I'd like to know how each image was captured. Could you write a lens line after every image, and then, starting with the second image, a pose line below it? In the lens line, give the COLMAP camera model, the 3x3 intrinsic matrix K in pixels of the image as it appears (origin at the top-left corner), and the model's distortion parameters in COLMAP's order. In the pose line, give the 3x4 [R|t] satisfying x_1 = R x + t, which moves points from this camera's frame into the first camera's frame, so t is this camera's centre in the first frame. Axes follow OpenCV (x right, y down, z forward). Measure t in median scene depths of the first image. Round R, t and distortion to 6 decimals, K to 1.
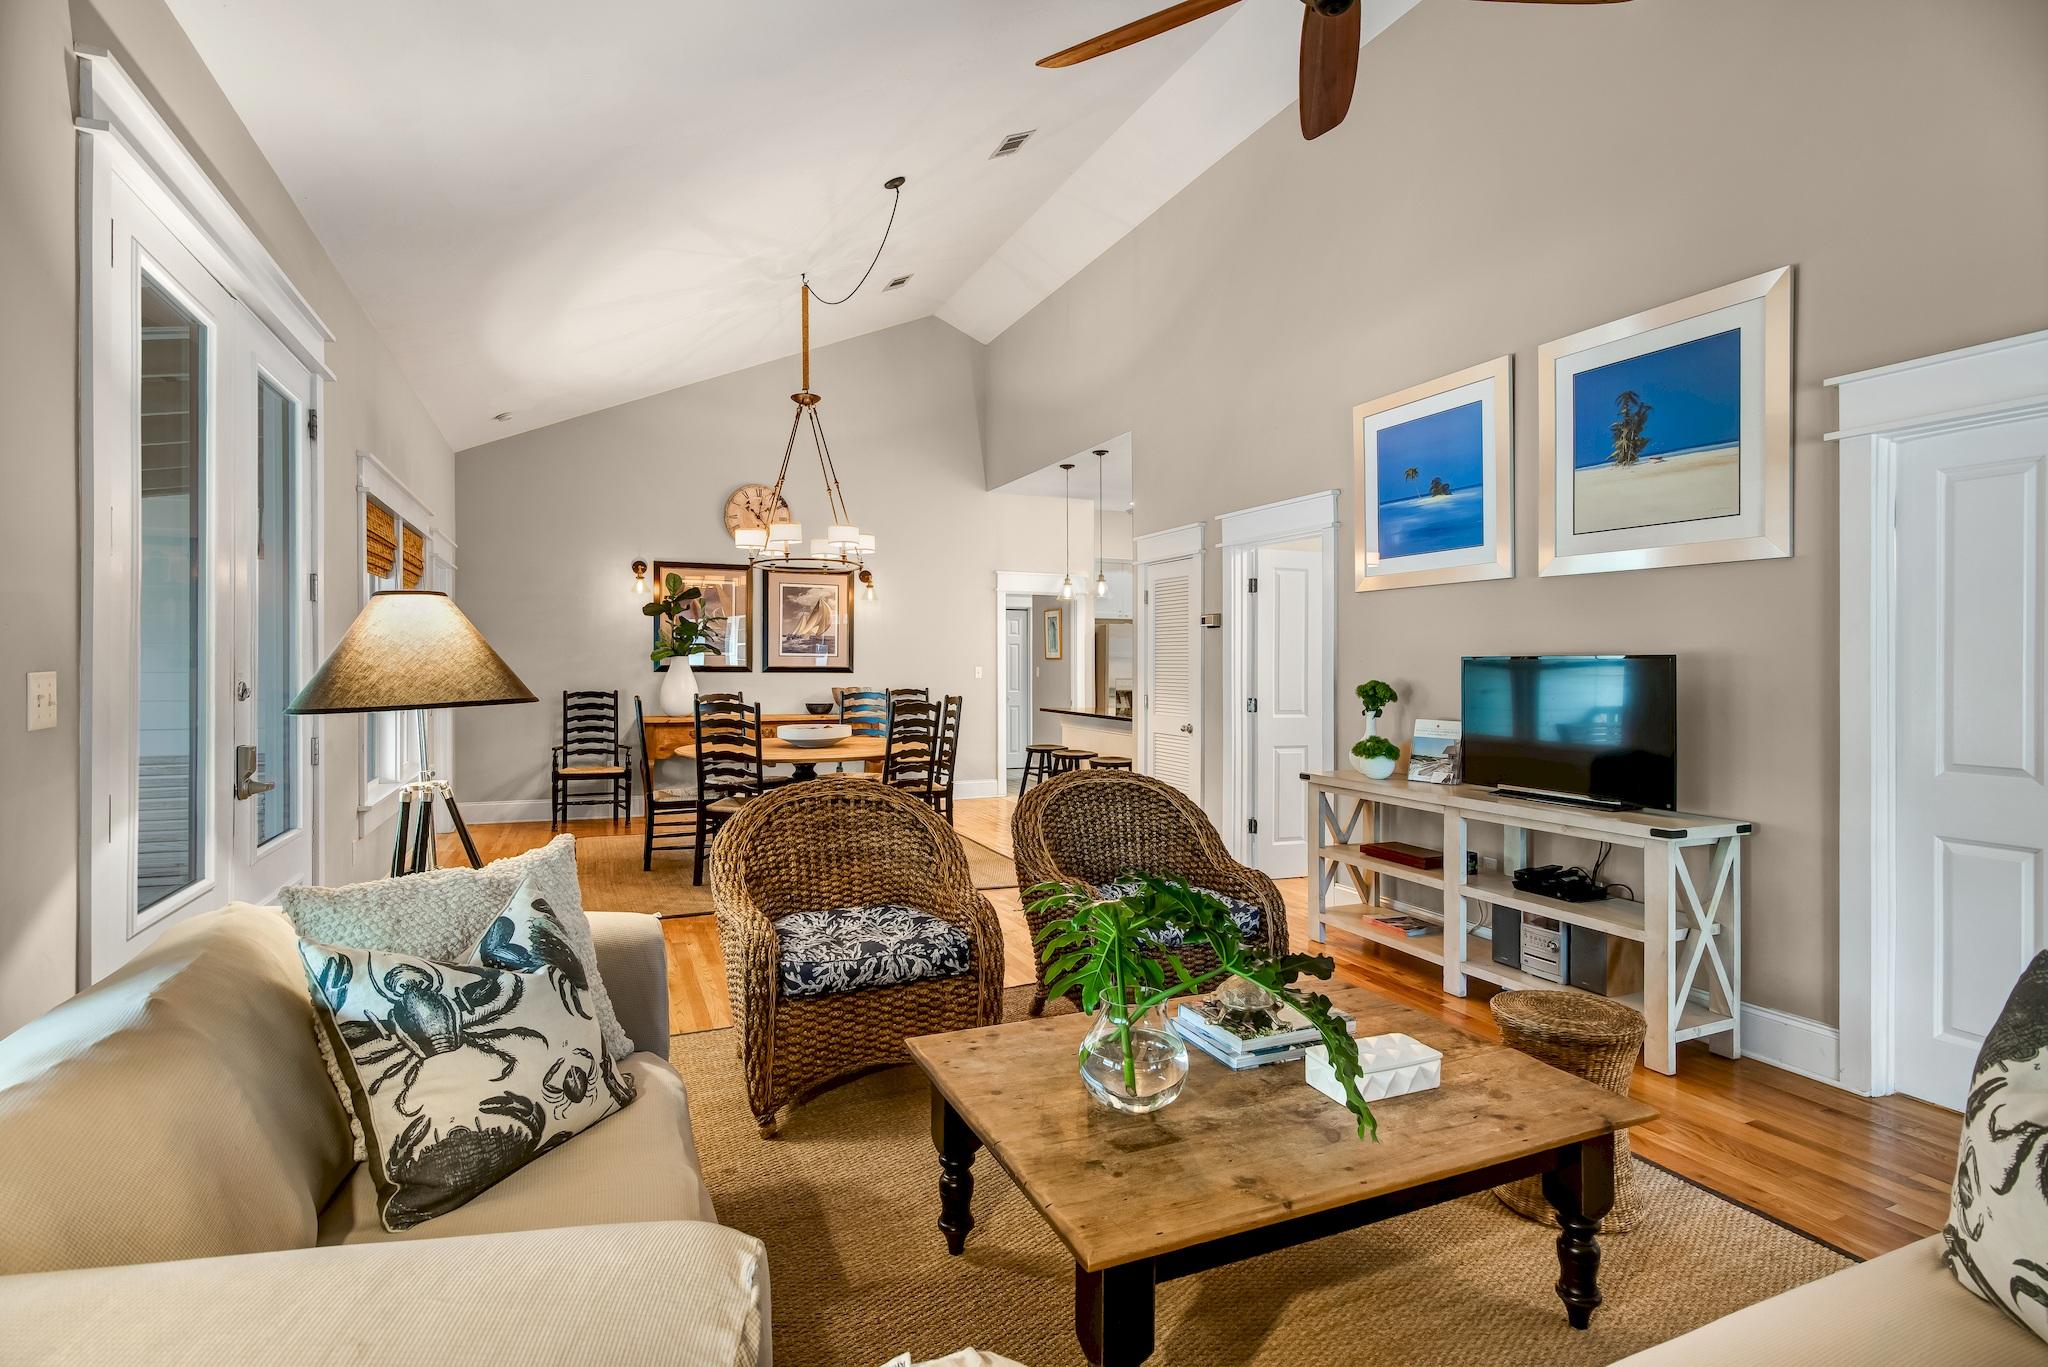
lens RADIAL K [[1002.9, 0, 1006.5], [0, 1002.9, 670.1], [0, 0, 1]] dist [-0.000113, -0.000255]
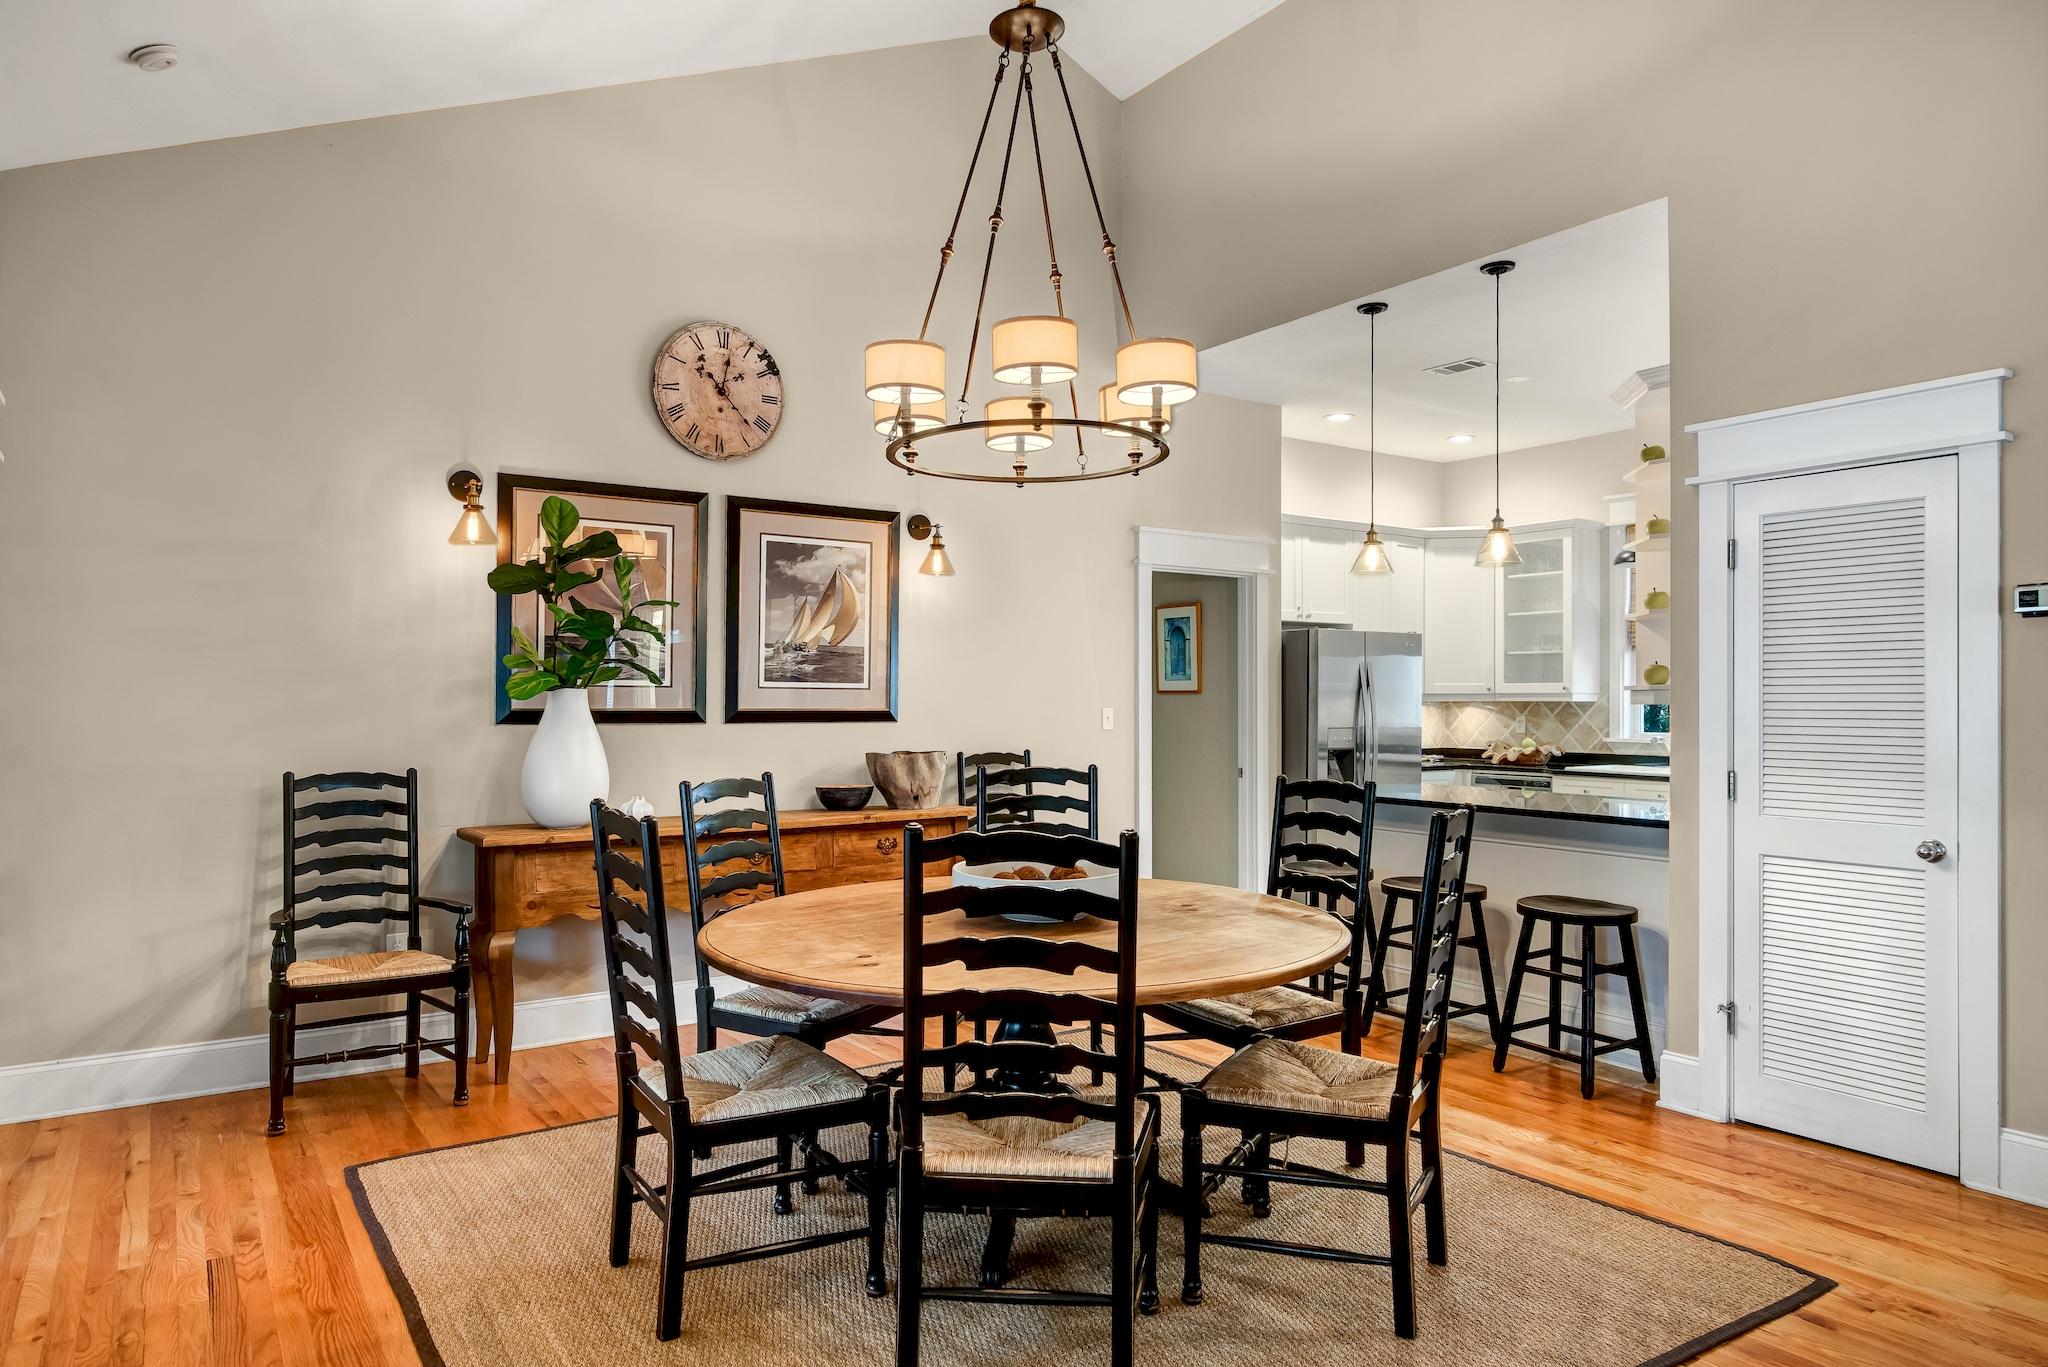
lens RADIAL K [[1258.1, 0, 979.2], [0, 1258.1, 673.8], [0, 0, 1]] dist [0.000696, 0.000925]
pose [[0.982070, -0.000564, 0.188515, -0.250228], [0.005473, 0.999659, -0.025517, -0.005270], [-0.188437, 0.026091, 0.981739, 0.421241]]
